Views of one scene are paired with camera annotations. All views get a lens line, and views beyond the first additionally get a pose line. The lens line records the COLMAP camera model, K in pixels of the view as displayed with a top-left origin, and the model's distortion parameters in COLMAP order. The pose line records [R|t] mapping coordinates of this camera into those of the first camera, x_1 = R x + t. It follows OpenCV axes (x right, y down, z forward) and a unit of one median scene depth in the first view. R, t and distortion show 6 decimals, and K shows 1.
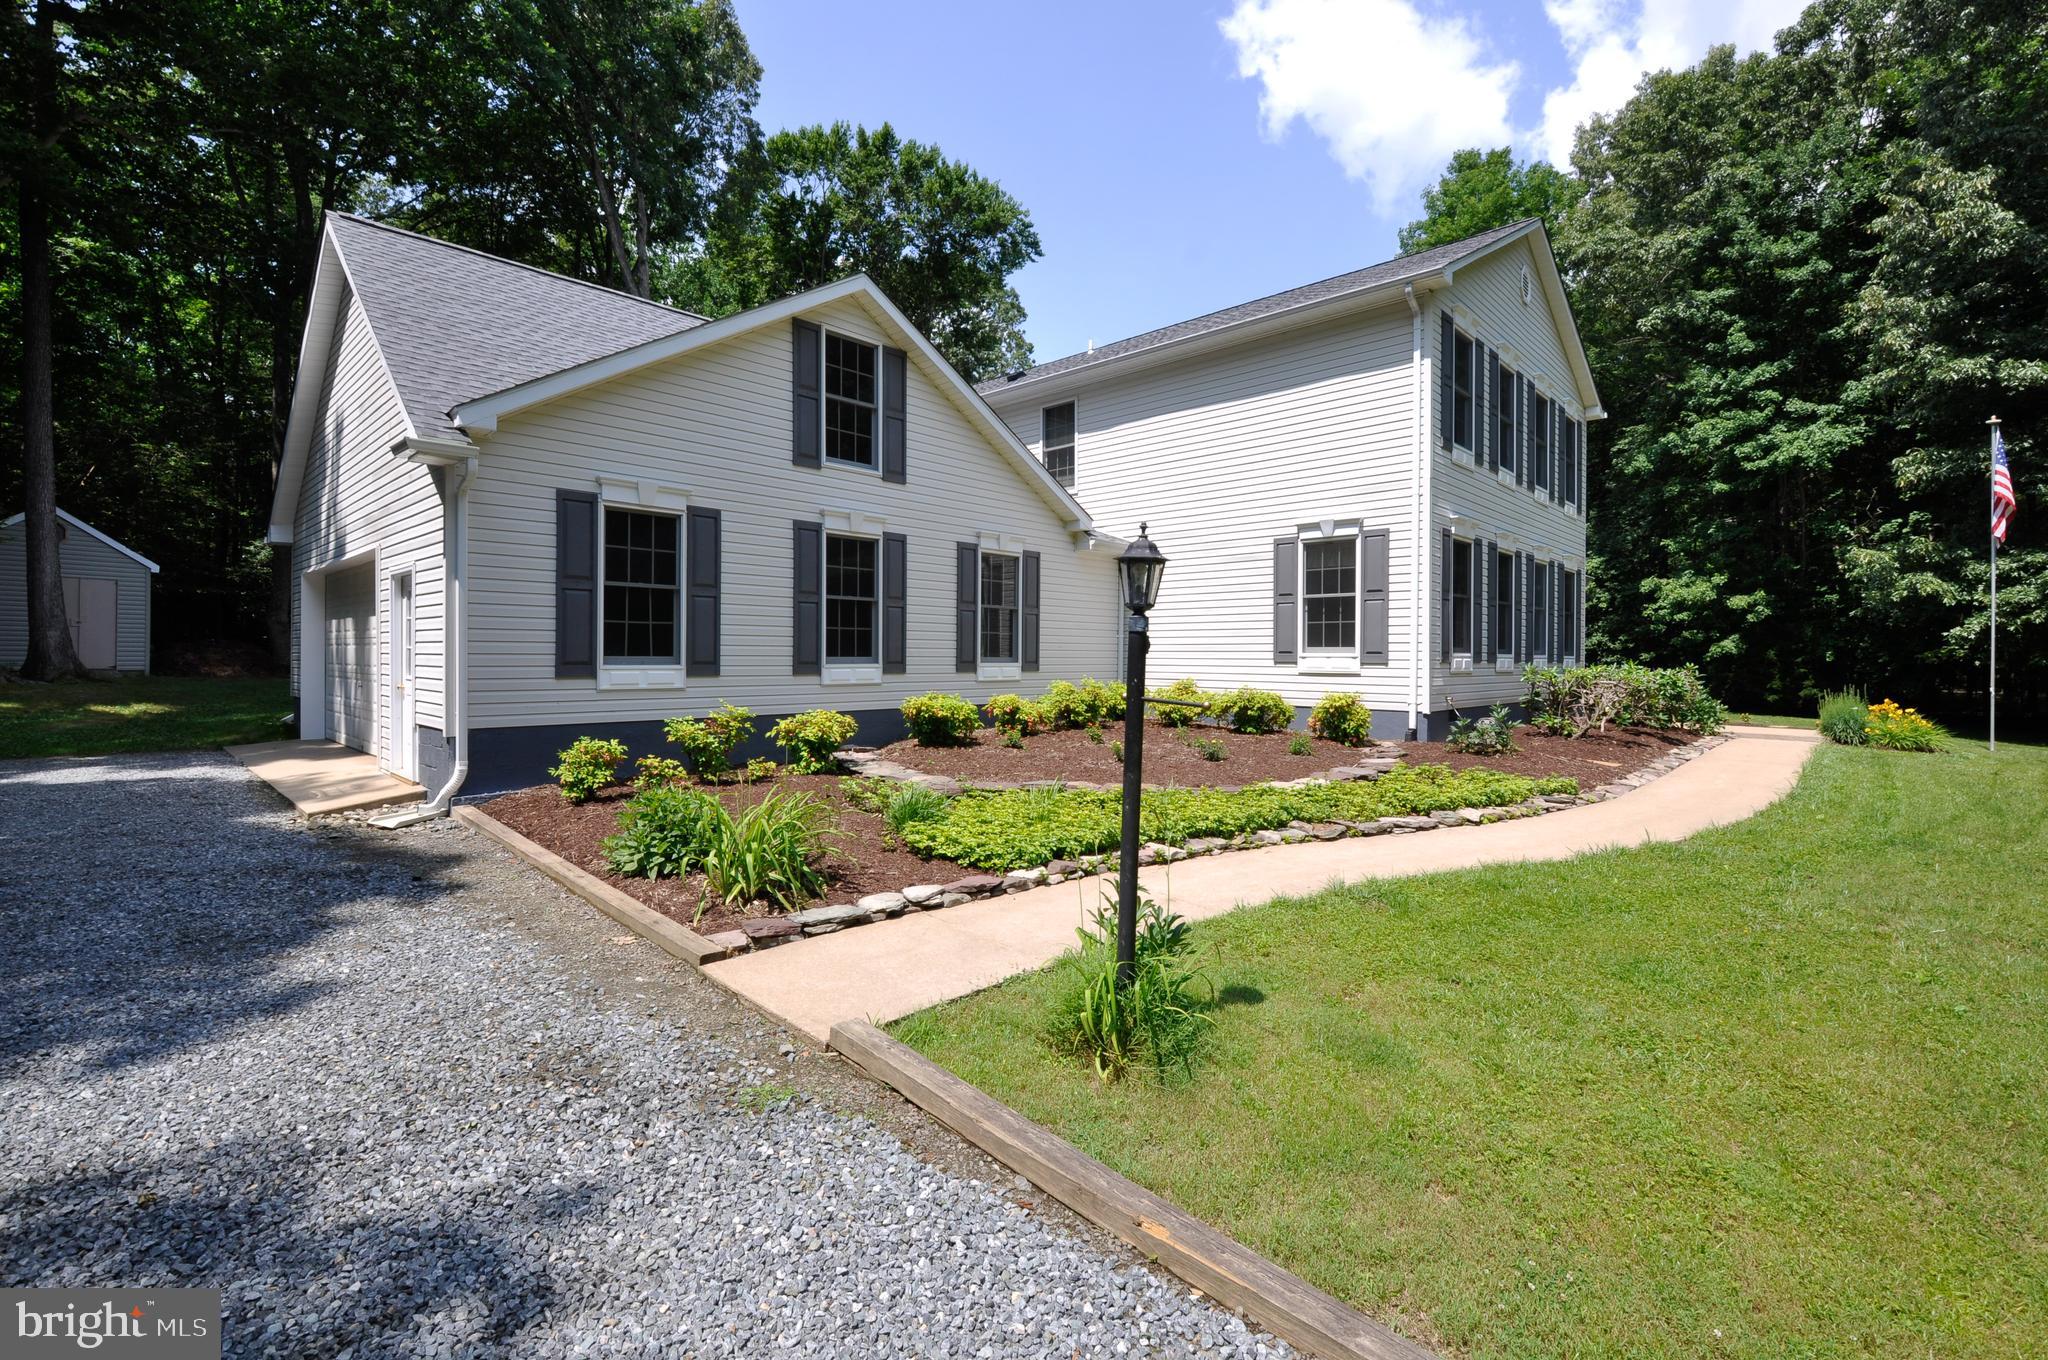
lens RADIAL K [[940.6, 0, 1024.0], [0, 940.6, 680.0], [0, 0, 1]] dist [-0.015723, -0.001735]
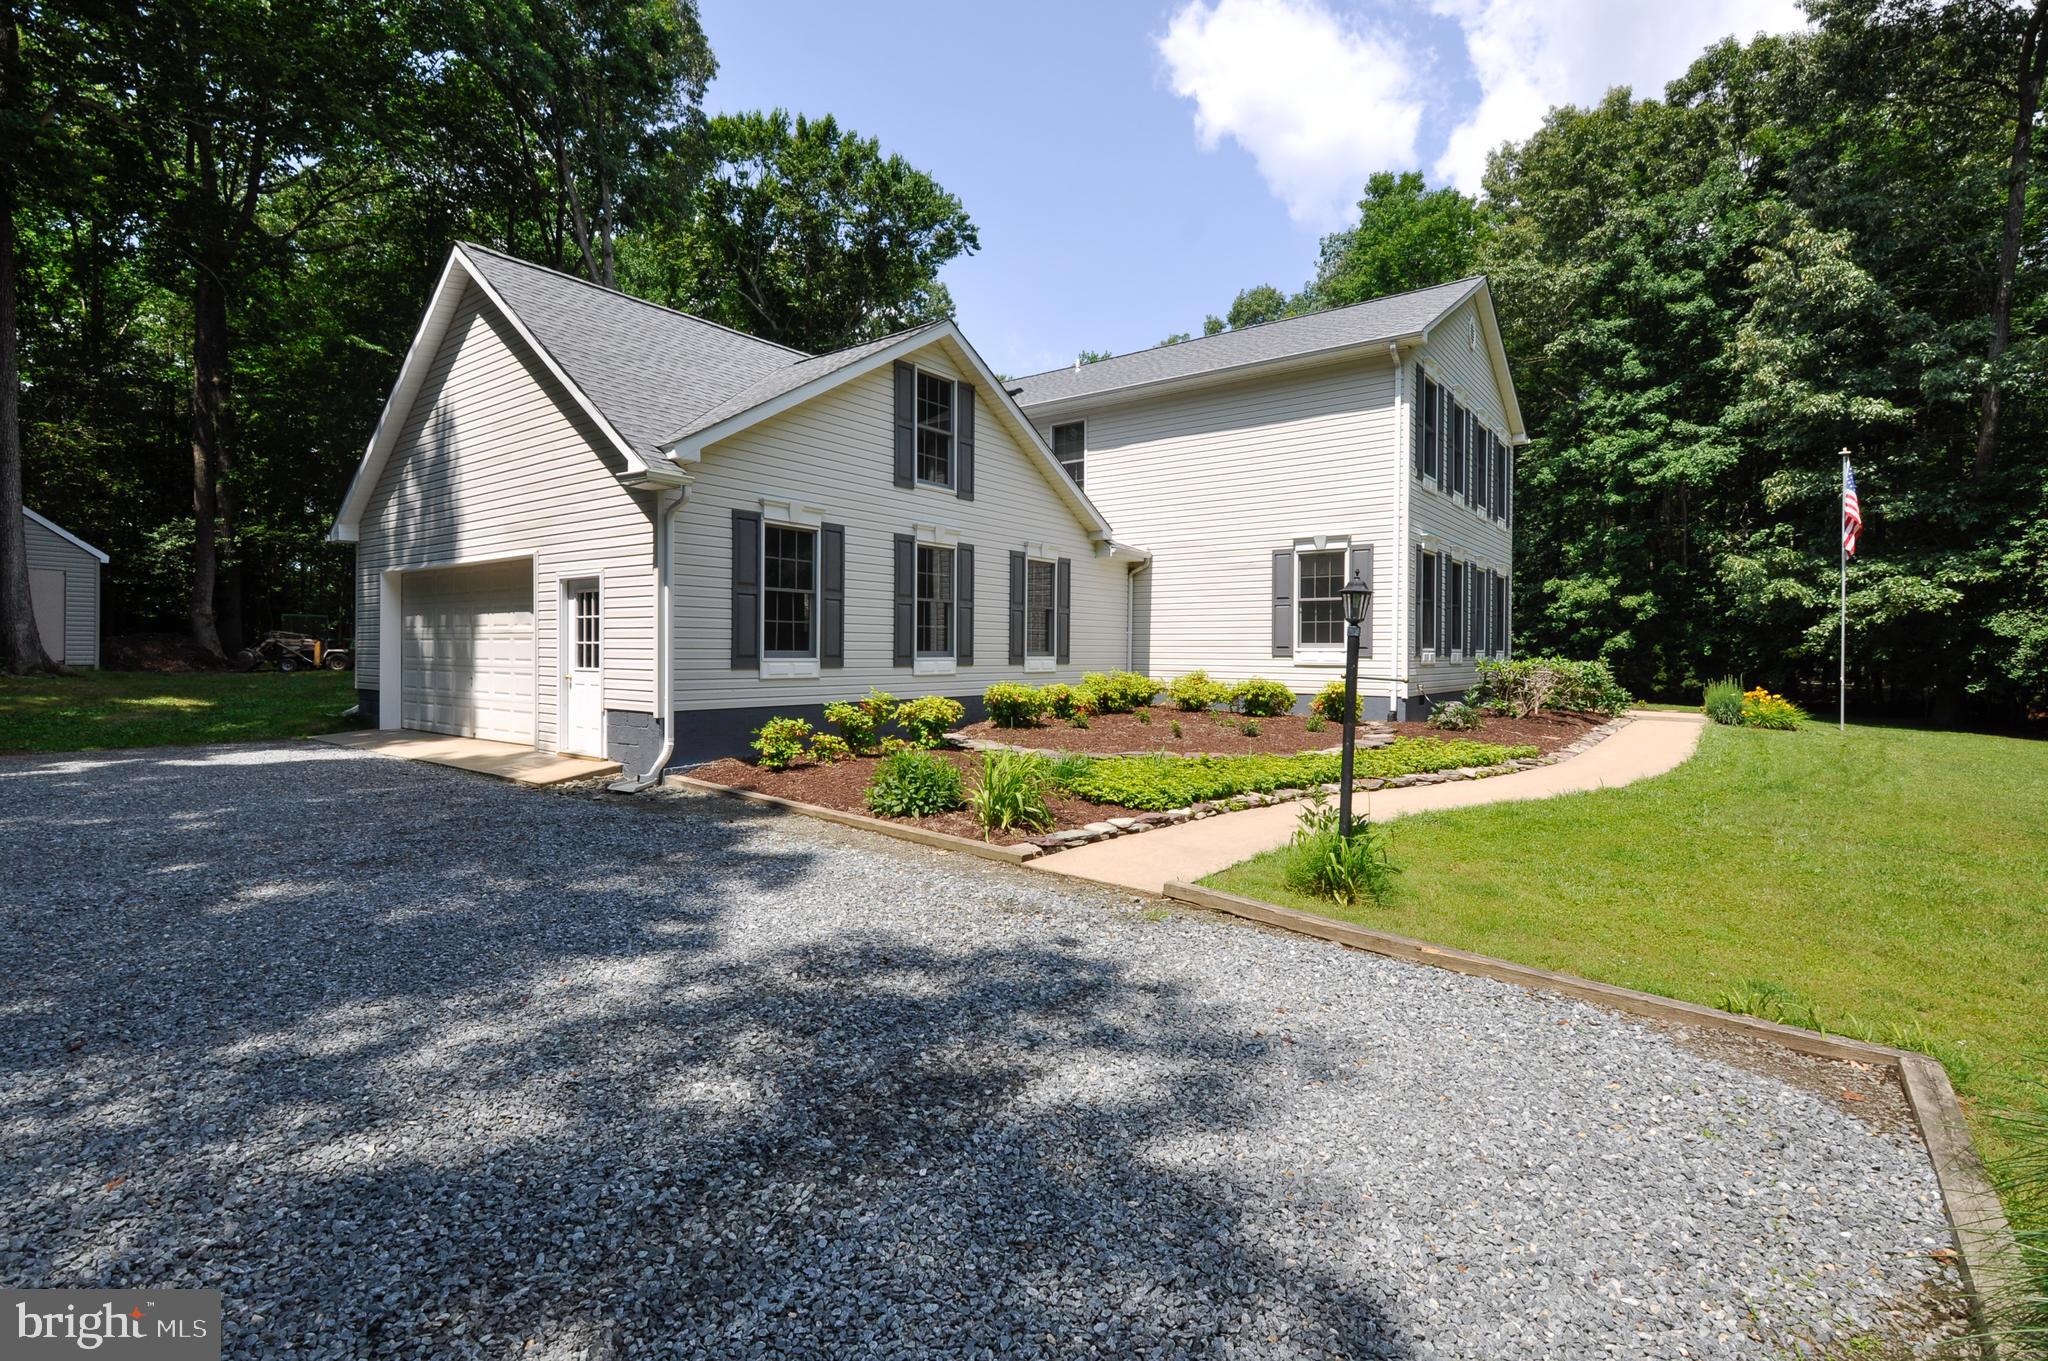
lens RADIAL K [[970.2, 0, 1024.0], [0, 970.2, 680.5], [0, 0, 1]] dist [-0.001941, -0.000337]
pose [[0.994346, -0.002608, 0.106152, -0.168825], [0.002005, 0.999981, 0.005783, 0.004010], [-0.106165, -0.005537, 0.994333, -0.166964]]
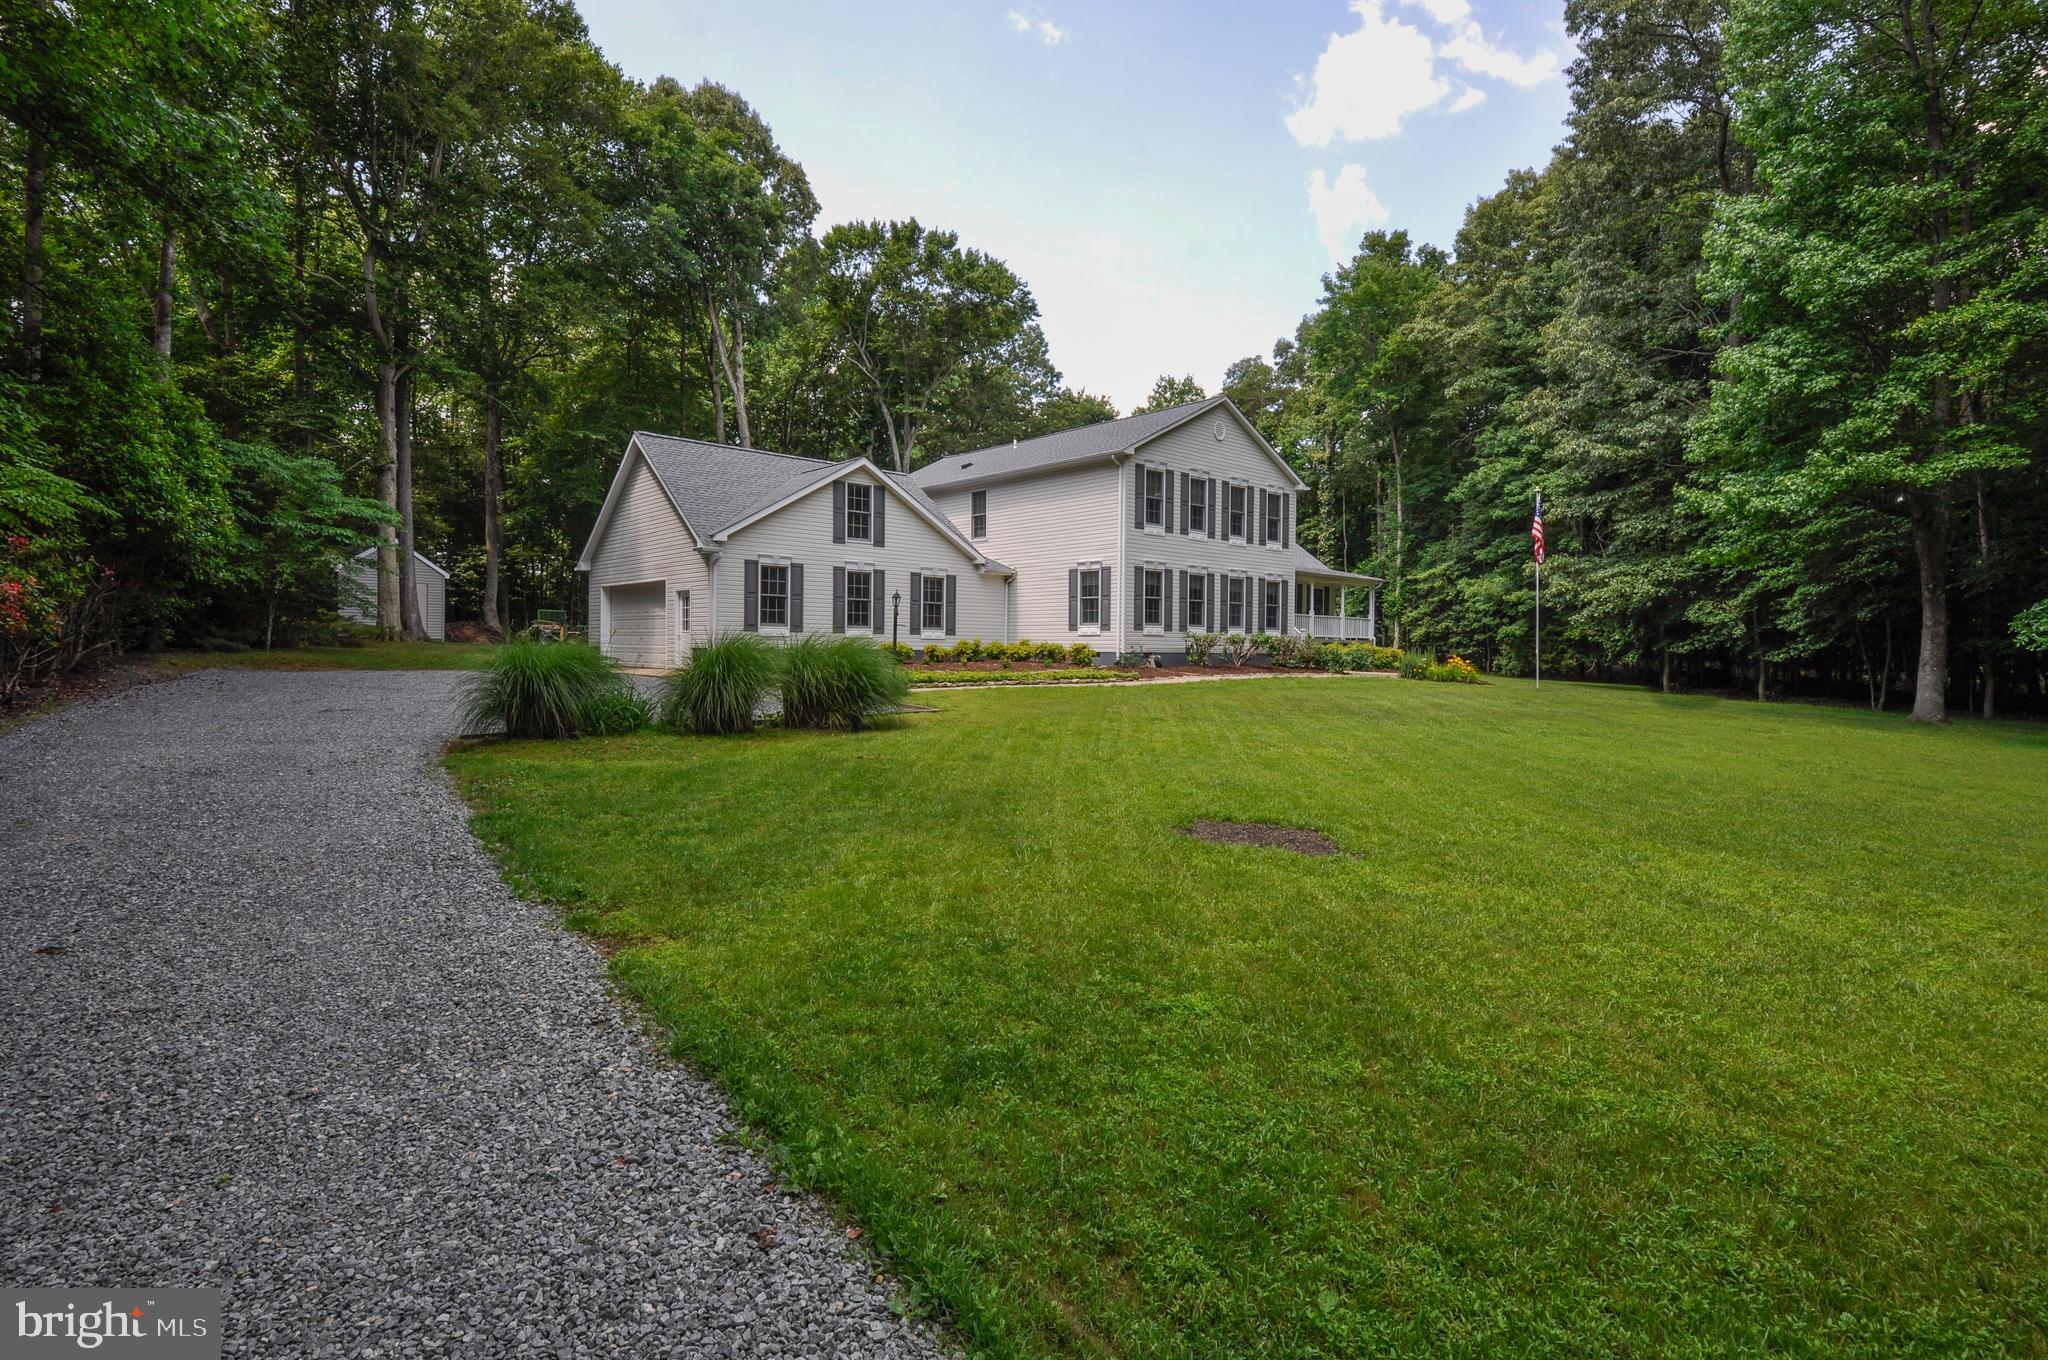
lens RADIAL K [[982.4, 0, 1024.0], [0, 982.4, 680.0], [0, 0, 1]] dist [-0.001592, -0.000692]
pose [[0.998018, 0.005861, -0.062661, 0.303610], [-0.005253, 0.999938, 0.009857, 0.068702], [0.062715, -0.009509, 0.997986, -1.119466]]
